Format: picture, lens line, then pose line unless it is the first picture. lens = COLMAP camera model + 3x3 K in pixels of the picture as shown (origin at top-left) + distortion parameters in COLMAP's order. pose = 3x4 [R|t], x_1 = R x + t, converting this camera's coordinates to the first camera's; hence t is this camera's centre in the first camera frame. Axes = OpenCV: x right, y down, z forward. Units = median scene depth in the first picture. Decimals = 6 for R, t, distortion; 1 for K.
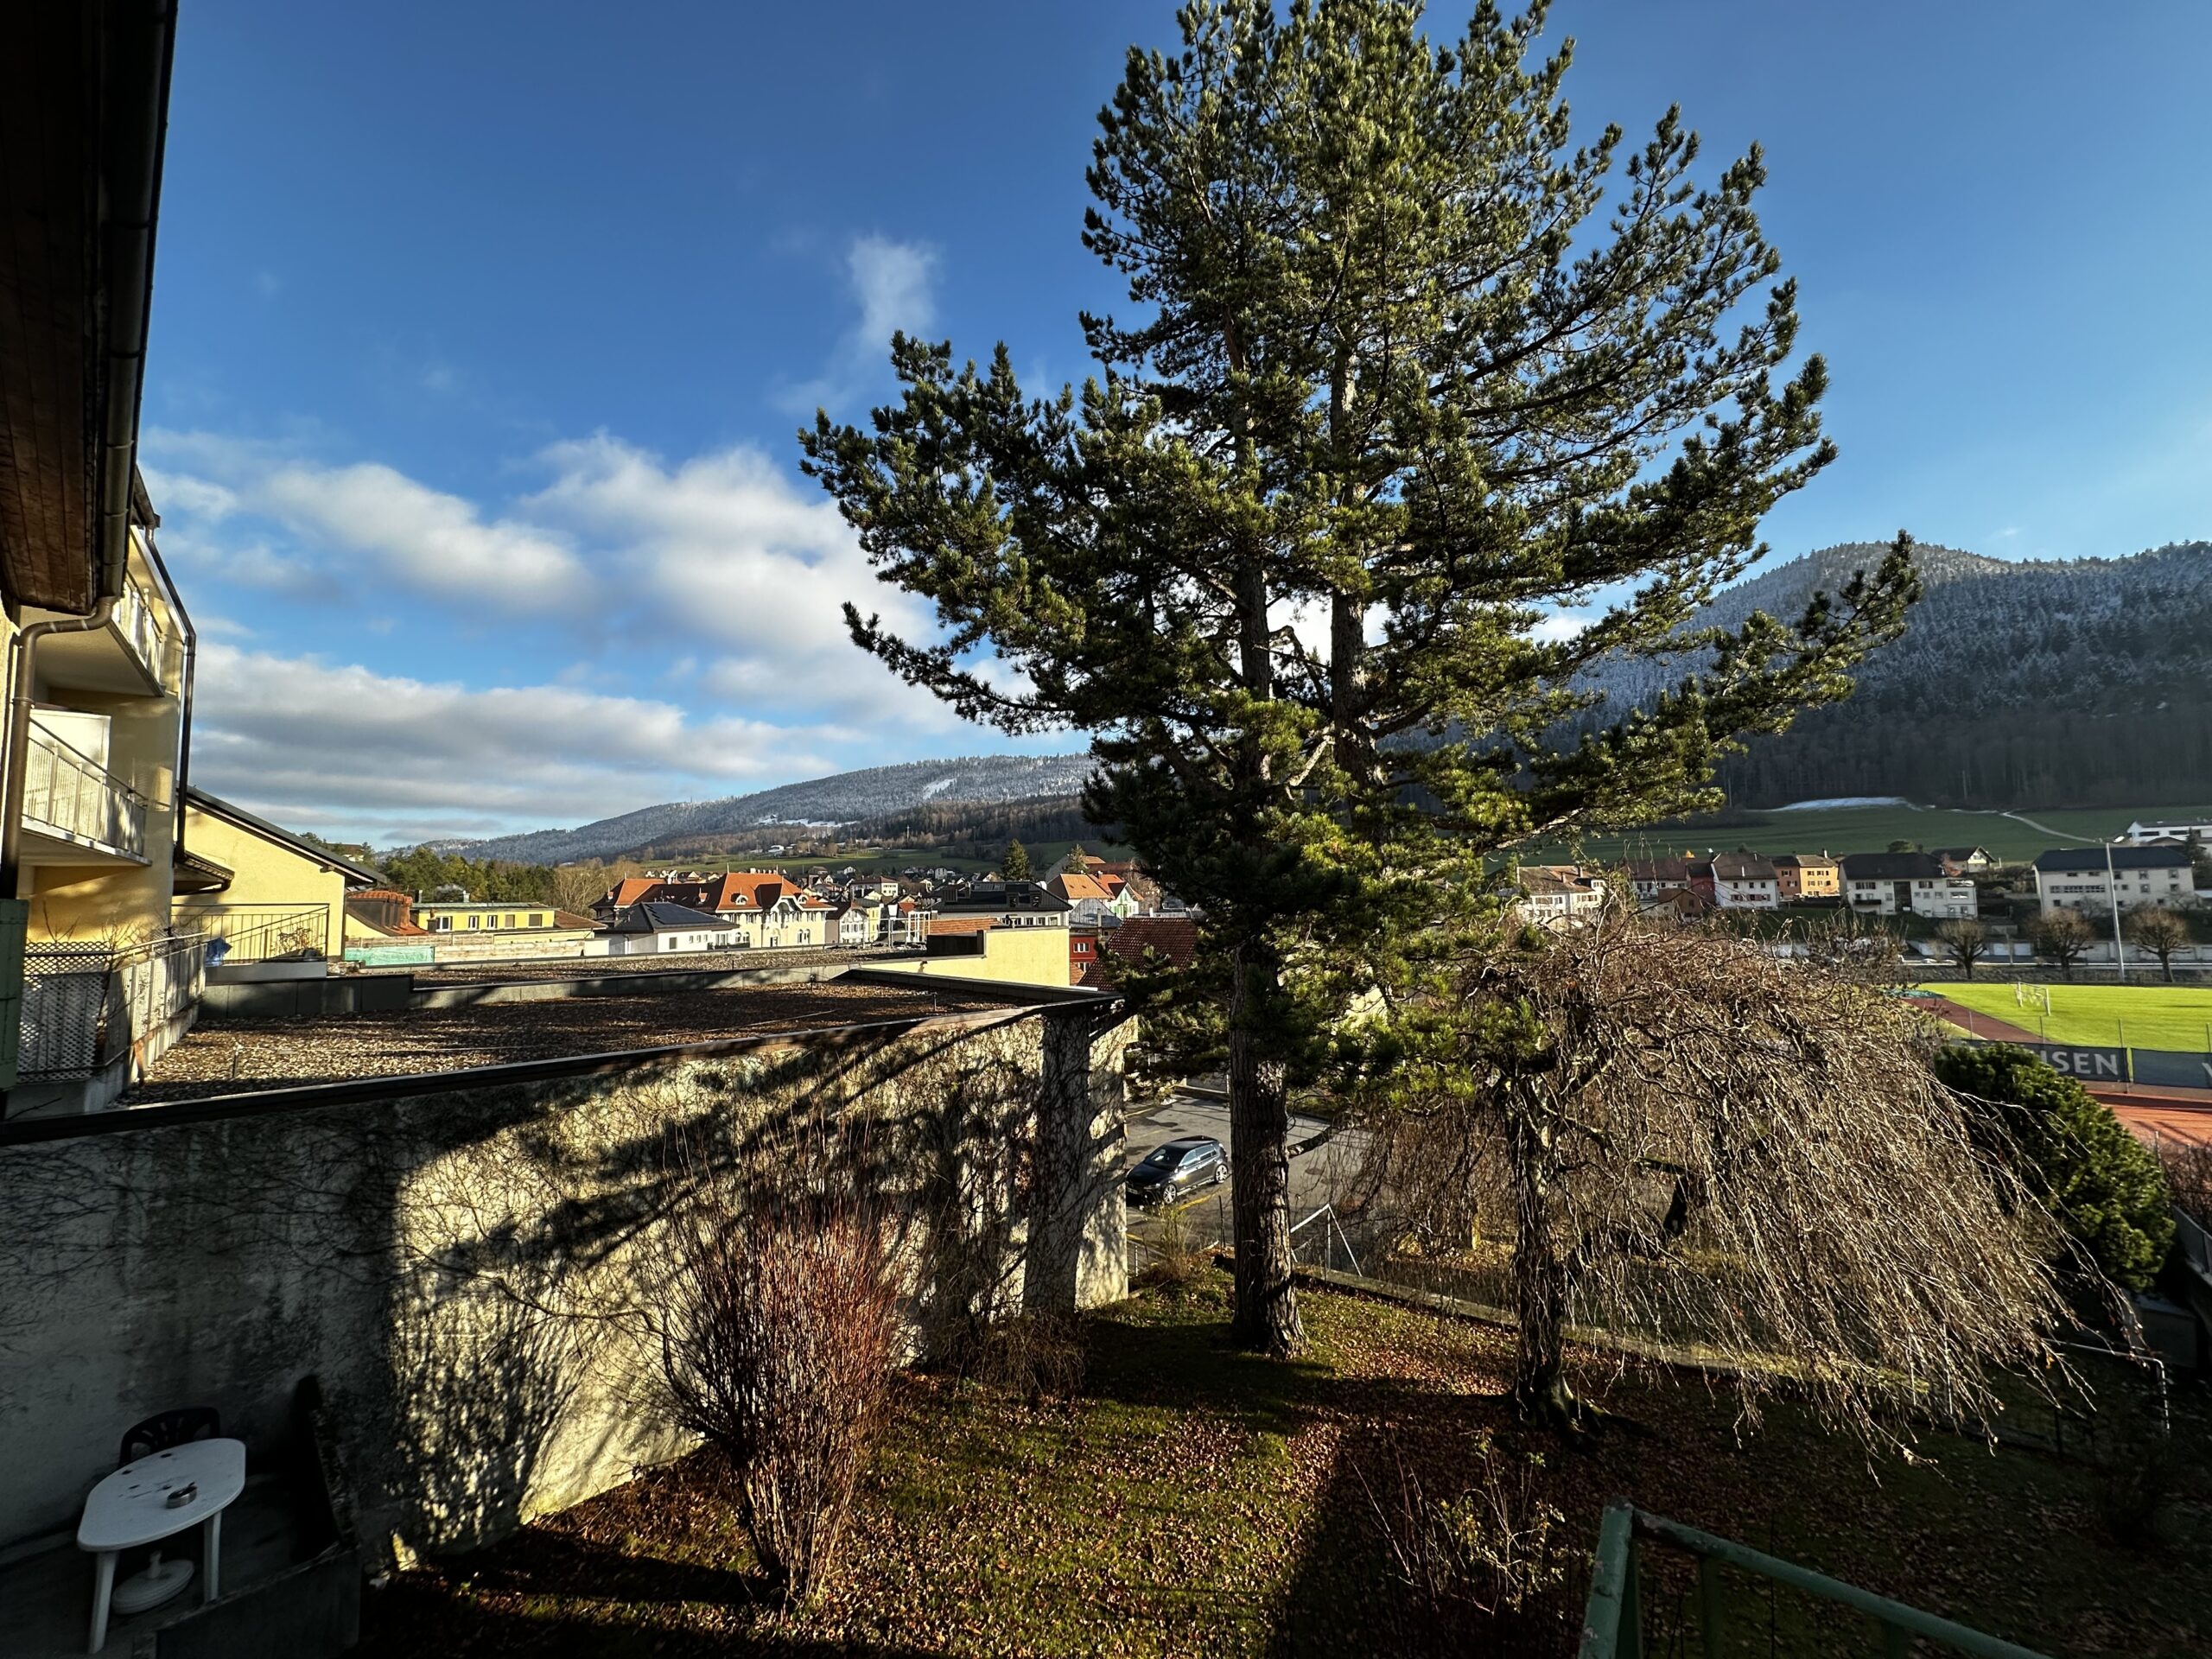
lens RADIAL K [[866.4, 0, 1113.8], [0, 866.4, 829.0], [0, 0, 1]] dist [-0.002167, 0.000501]
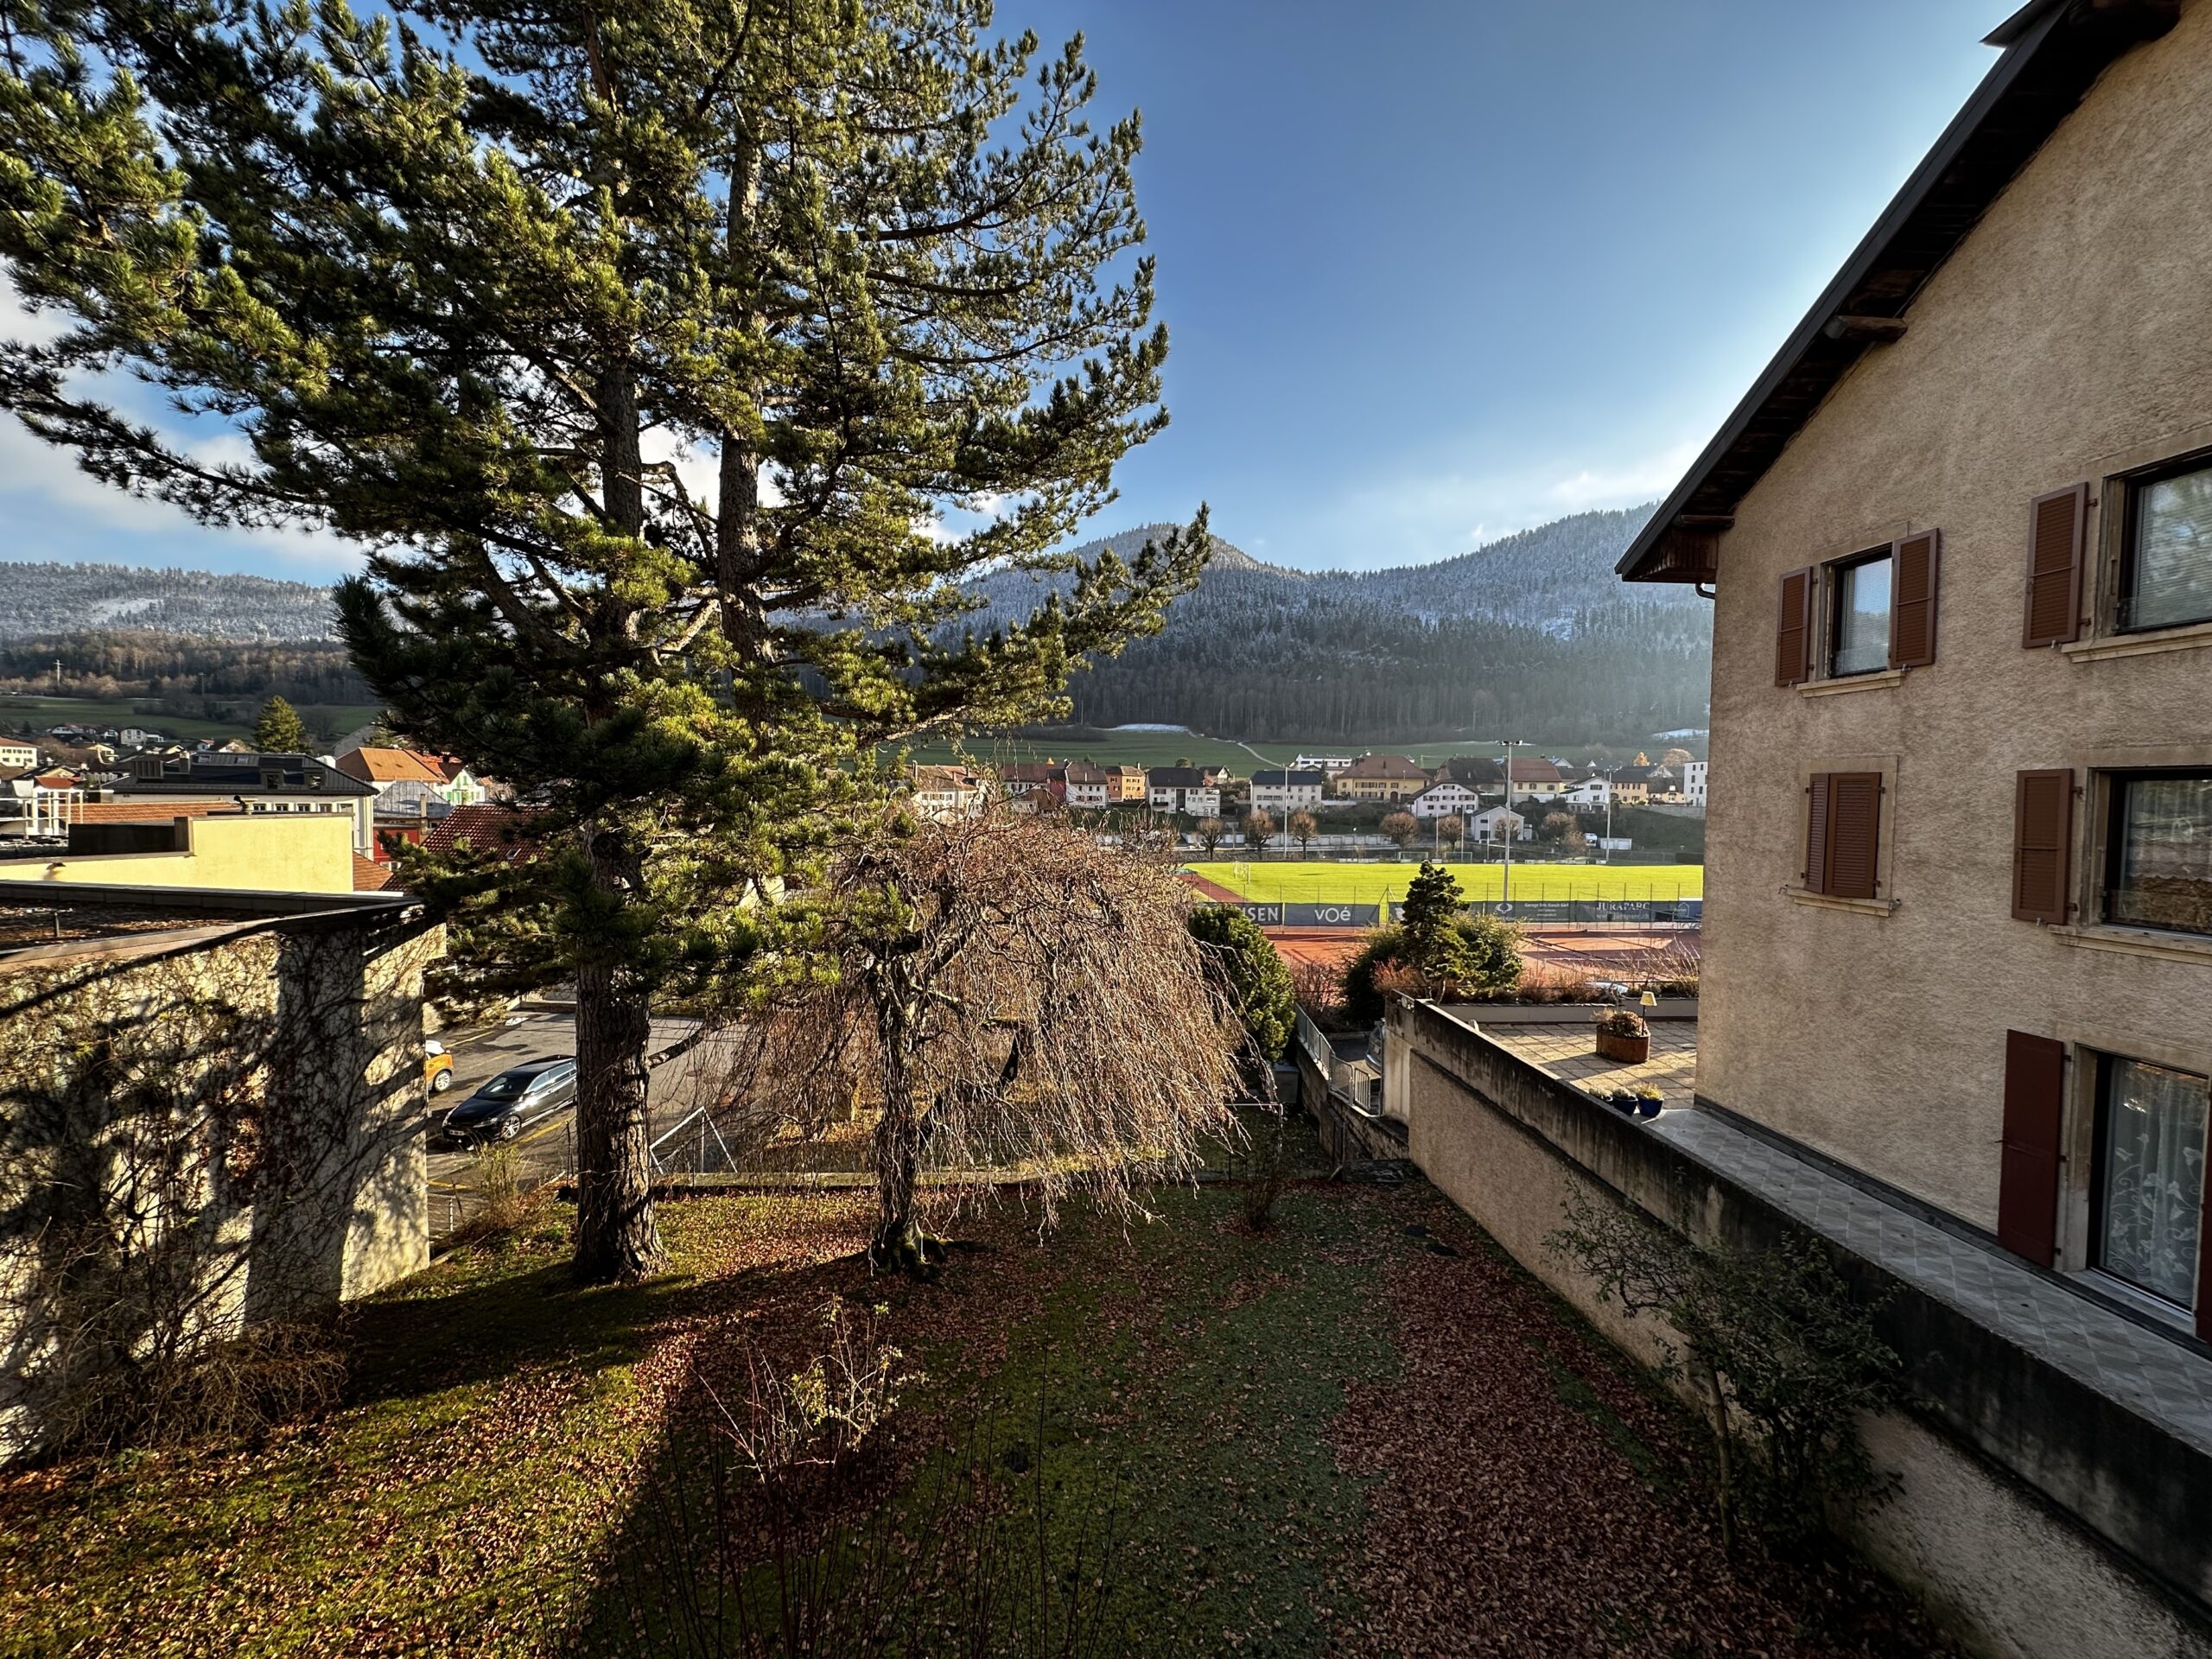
lens RADIAL K [[866.4, 0, 1094.9], [0, 866.4, 820.3], [0, 0, 1]] dist [-0.002167, 0.000501]
pose [[0.802161, 0.006832, 0.597069, 0.037349], [-0.073970, 0.993369, 0.088011, 0.010421], [-0.592508, -0.114764, 0.797347, 0.039422]]
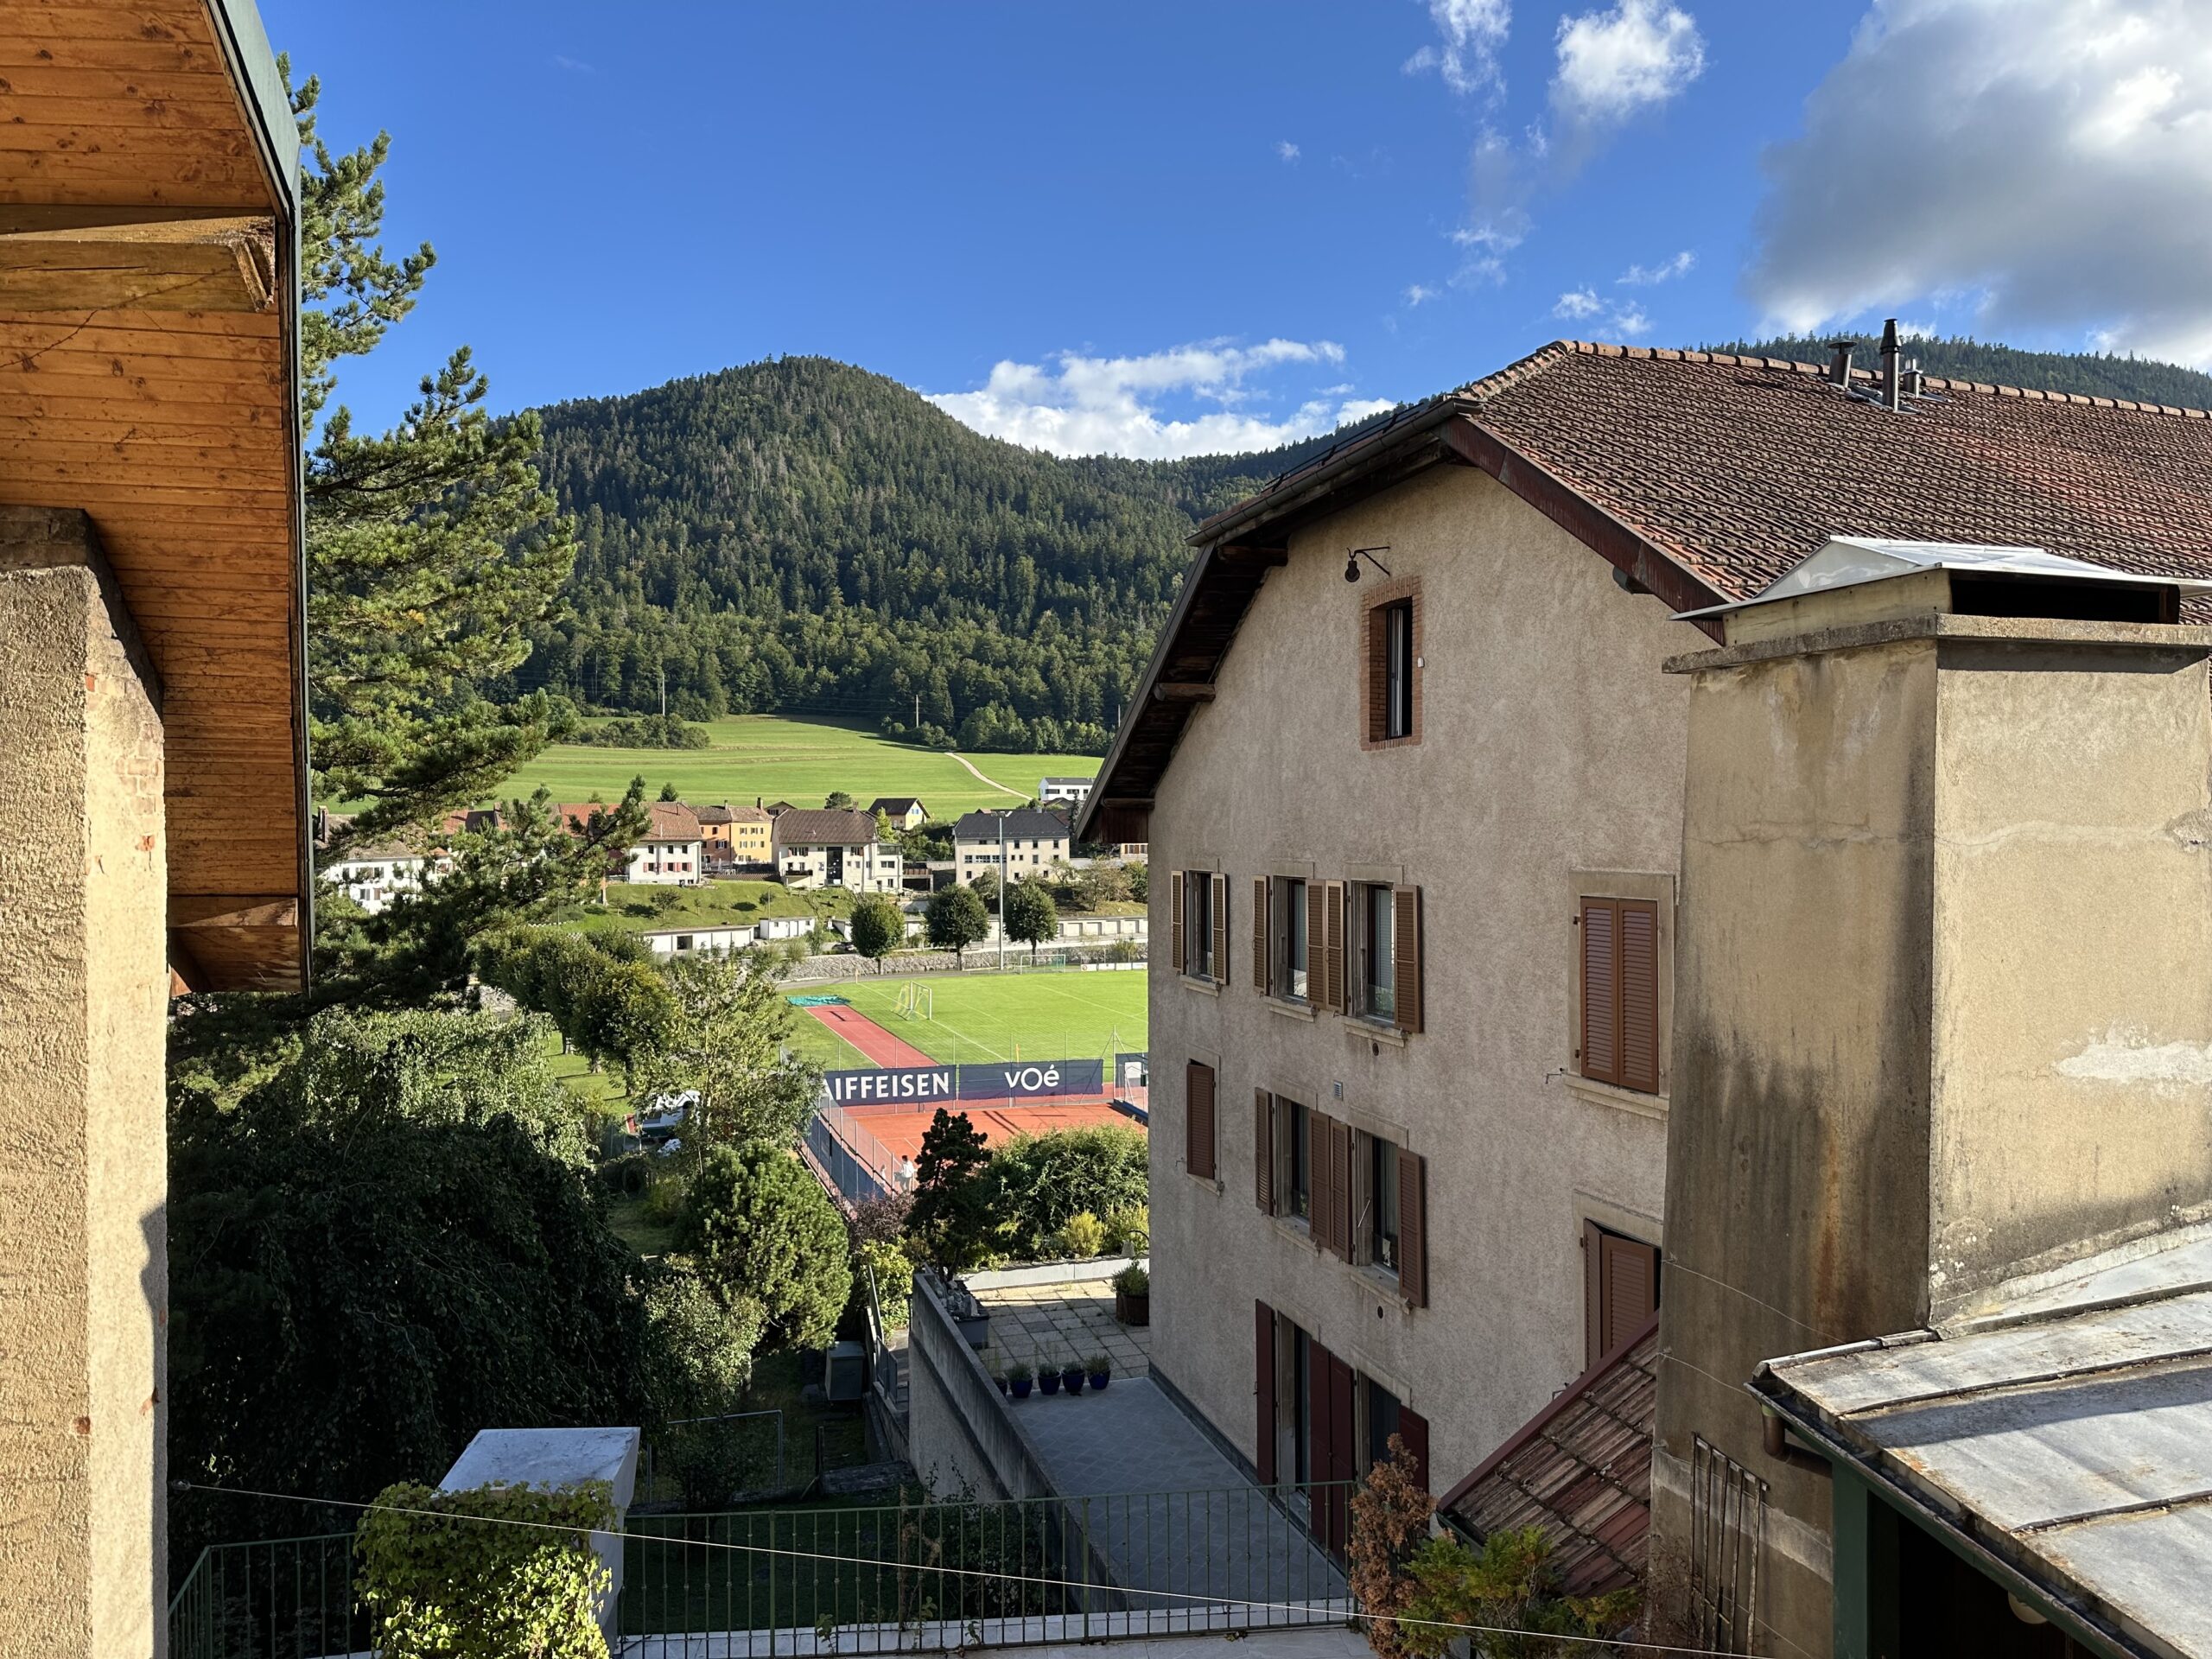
lens RADIAL K [[1493.6, 0, 1126.7], [0, 1493.6, 836.3], [0, 0, 1]] dist [0.007451, 0.000111]
pose [[0.603389, 0.022239, 0.797137, -0.230752], [-0.079165, 0.996344, 0.032126, -0.304646], [-0.793508, -0.082490, 0.602943, -0.605035]]
